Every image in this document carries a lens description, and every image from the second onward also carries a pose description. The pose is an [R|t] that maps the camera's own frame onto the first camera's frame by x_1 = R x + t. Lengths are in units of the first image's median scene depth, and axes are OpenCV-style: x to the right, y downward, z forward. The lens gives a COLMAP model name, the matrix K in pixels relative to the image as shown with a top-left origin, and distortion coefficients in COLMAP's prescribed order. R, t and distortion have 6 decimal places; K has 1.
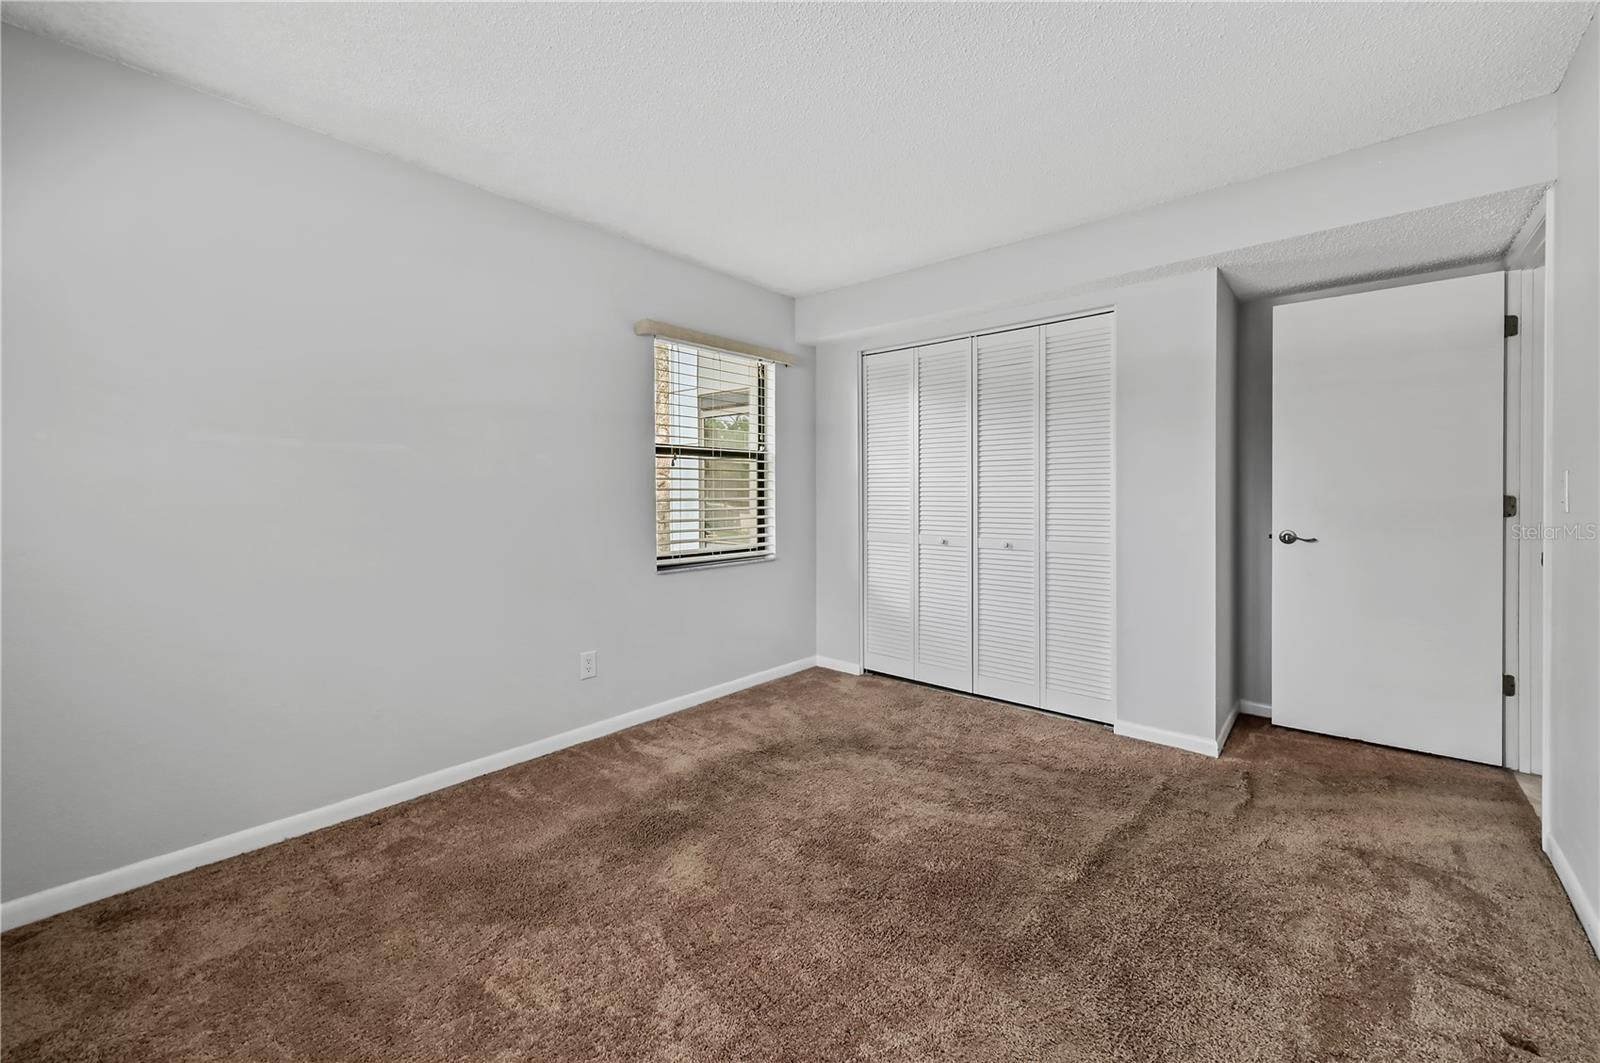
lens RADIAL K [[625.1, 0, 803.3], [0, 625.1, 490.8], [0, 0, 1]] dist [0.017672, -0.004088]
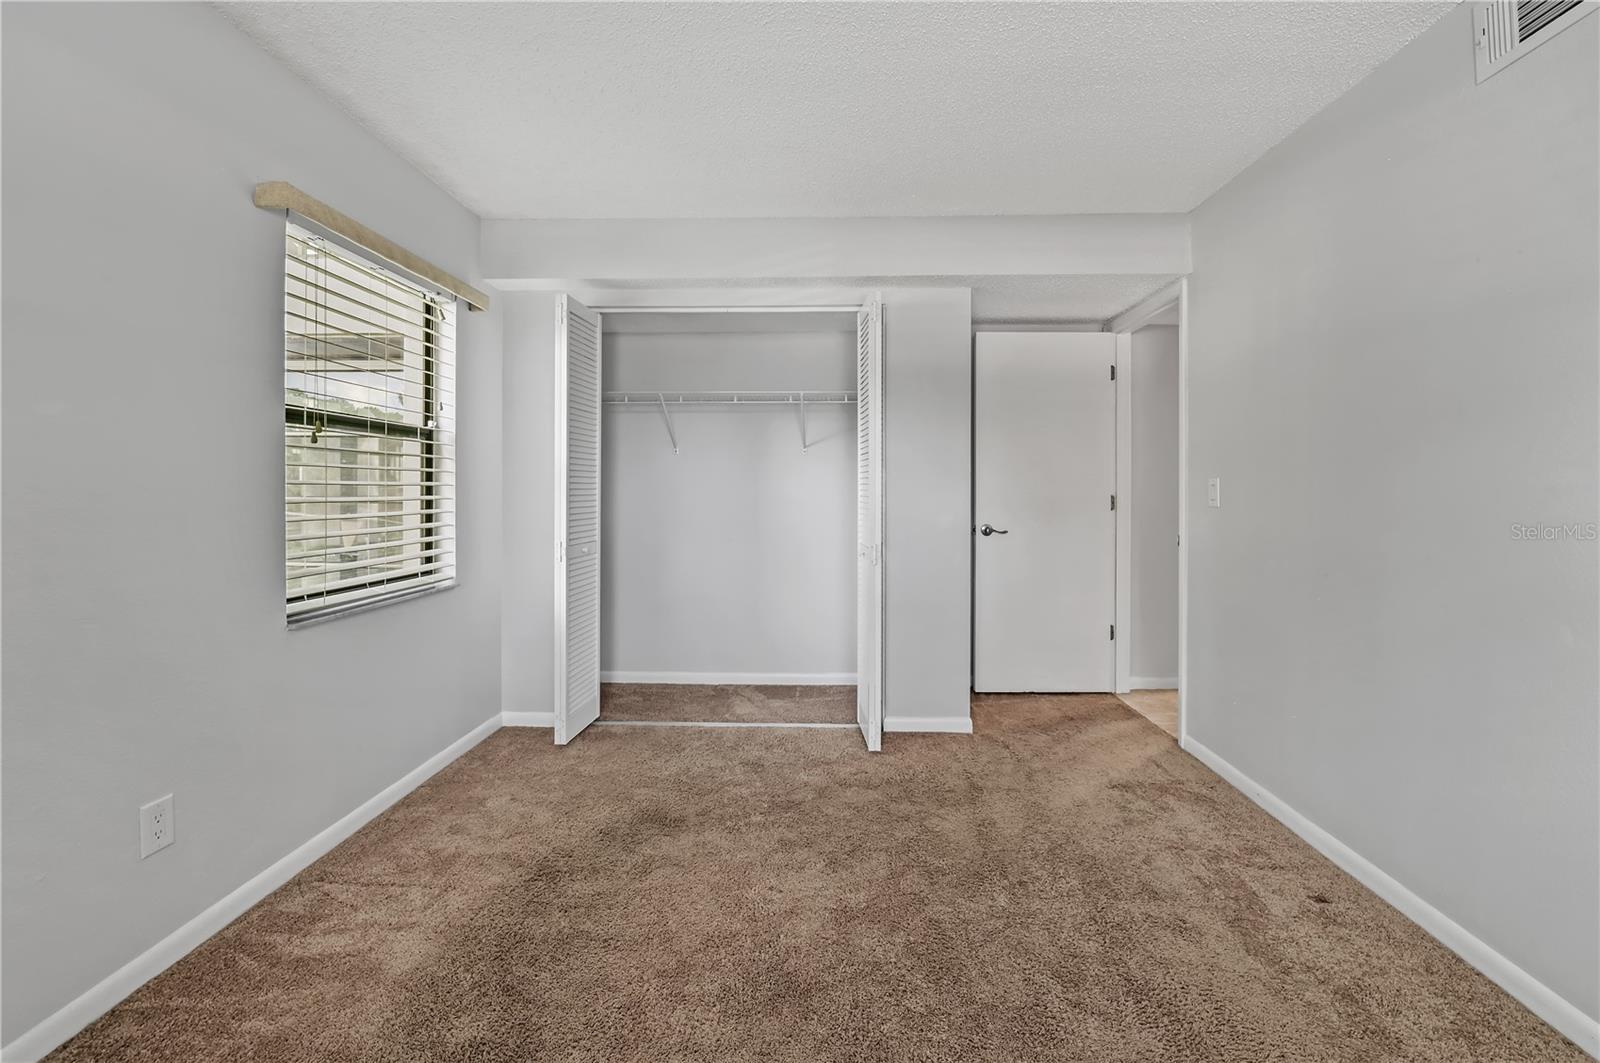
lens RADIAL K [[653.6, 0, 795.7], [0, 653.6, 485.4], [0, 0, 1]] dist [-0.002605, -0.006903]
pose [[0.782492, 0.009748, 0.622584, -0.270167], [-0.006775, 0.999952, -0.007141, 0.001216], [-0.622623, 0.001370, 0.782520, 0.271507]]
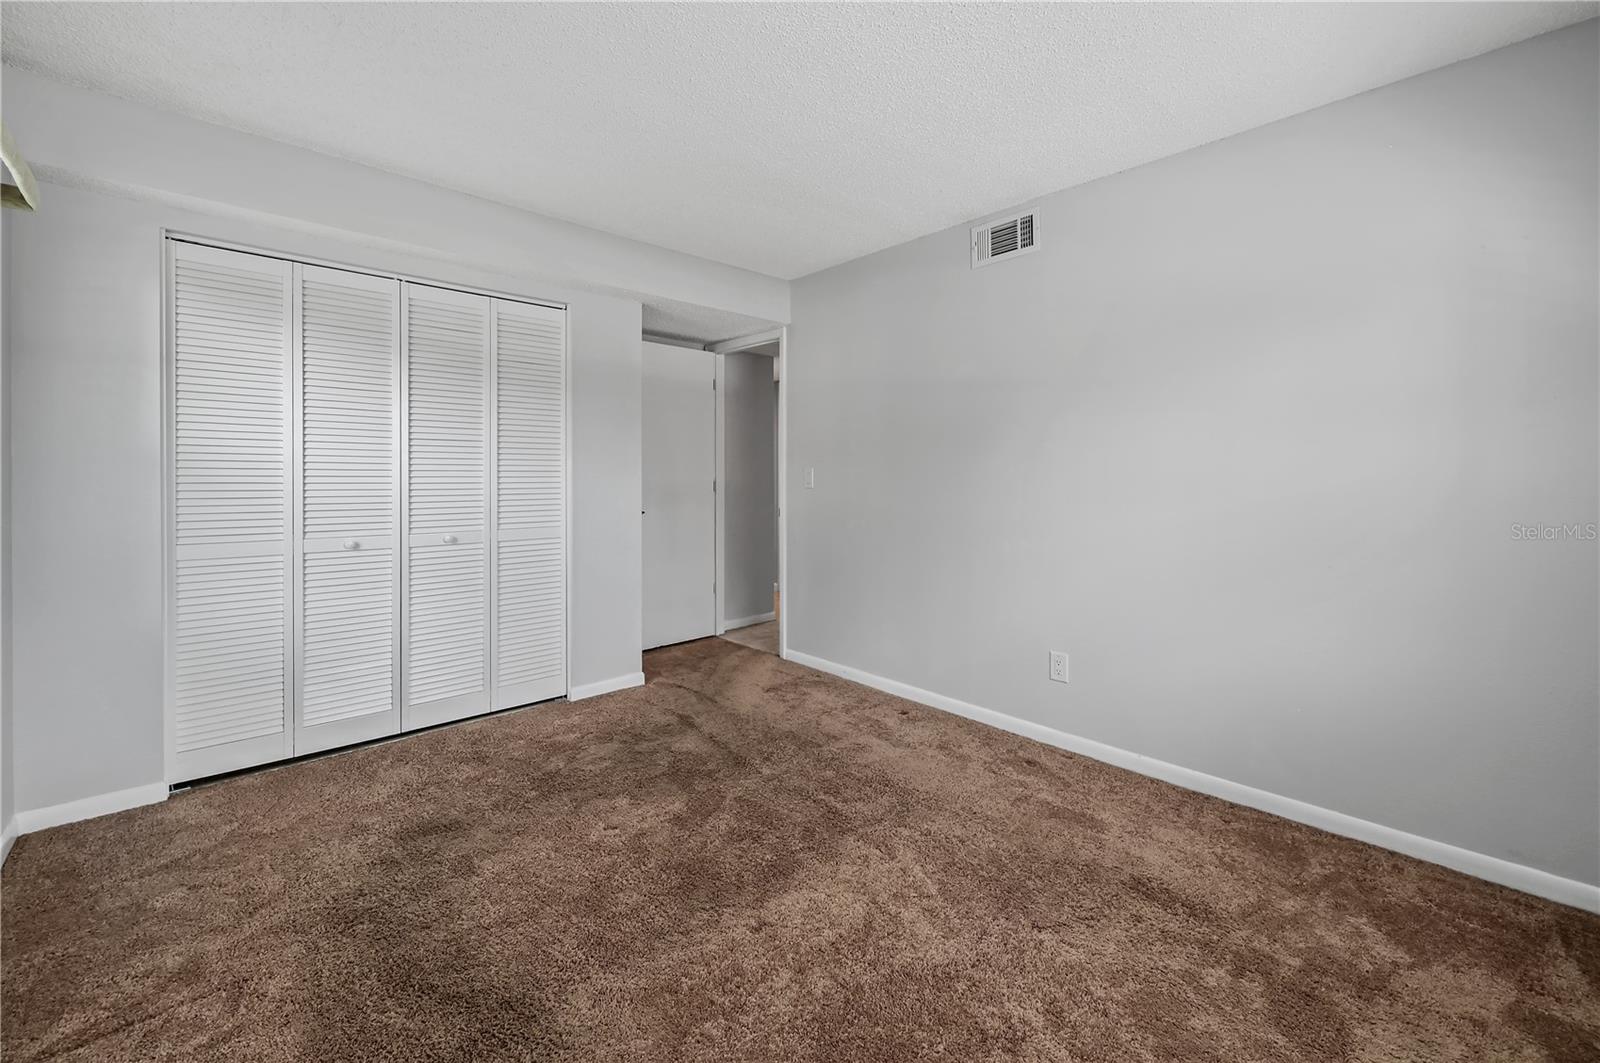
lens RADIAL K [[665.0, 0, 784.7], [0, 665.0, 475.2], [0, 0, 1]] dist [-0.000336, 0.000057]
pose [[0.116718, 0.007016, 0.993140, -0.600738], [-0.003763, 0.999971, -0.006622, 0.003659], [-0.993158, -0.002964, 0.116741, 0.506560]]
